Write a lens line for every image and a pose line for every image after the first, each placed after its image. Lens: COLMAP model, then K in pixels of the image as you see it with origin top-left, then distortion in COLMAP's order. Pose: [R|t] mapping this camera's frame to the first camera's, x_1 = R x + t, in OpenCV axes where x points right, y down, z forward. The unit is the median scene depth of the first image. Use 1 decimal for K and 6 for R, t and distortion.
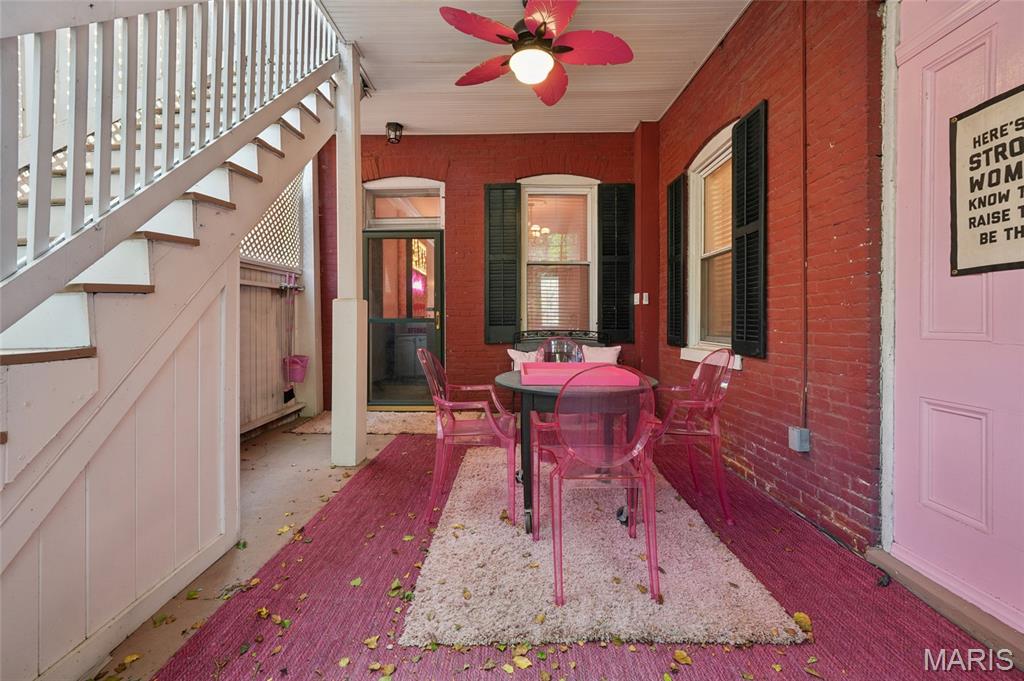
lens RADIAL K [[423.6, 0, 504.5], [0, 423.6, 316.4], [0, 0, 1]] dist [0.001648, 0.000486]
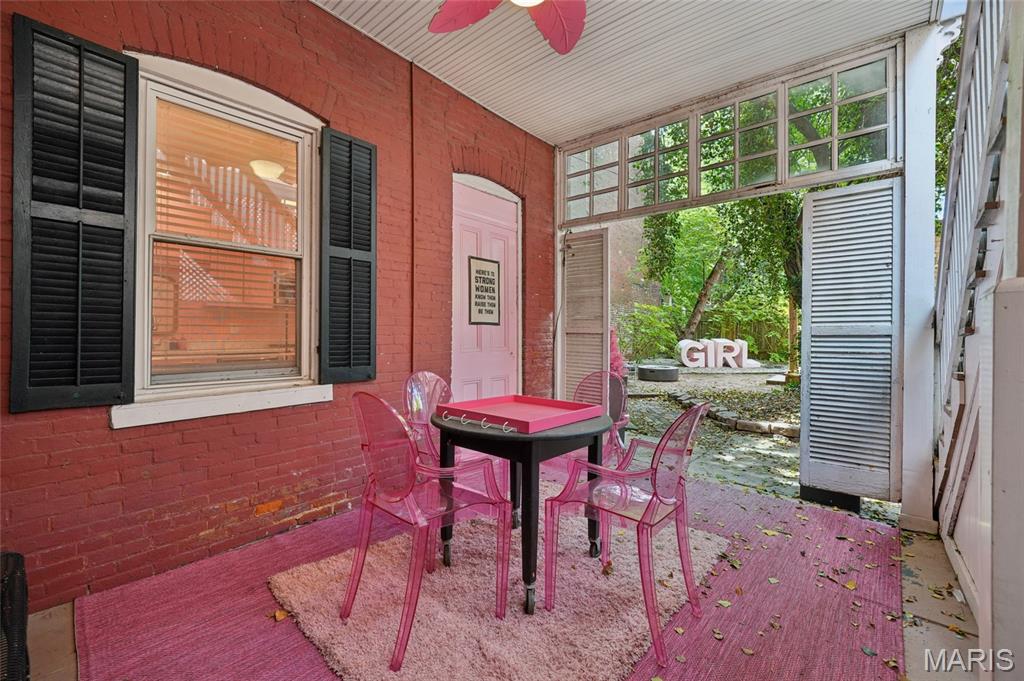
lens RADIAL K [[423.6, 0, 511.2], [0, 423.6, 335.6], [0, 0, 1]] dist [0.001648, 0.000486]
pose [[-0.774234, -0.006477, 0.632866, -0.608092], [-0.011447, 0.999927, -0.003771, -0.027557], [-0.632796, -0.010165, -0.774252, 2.729771]]
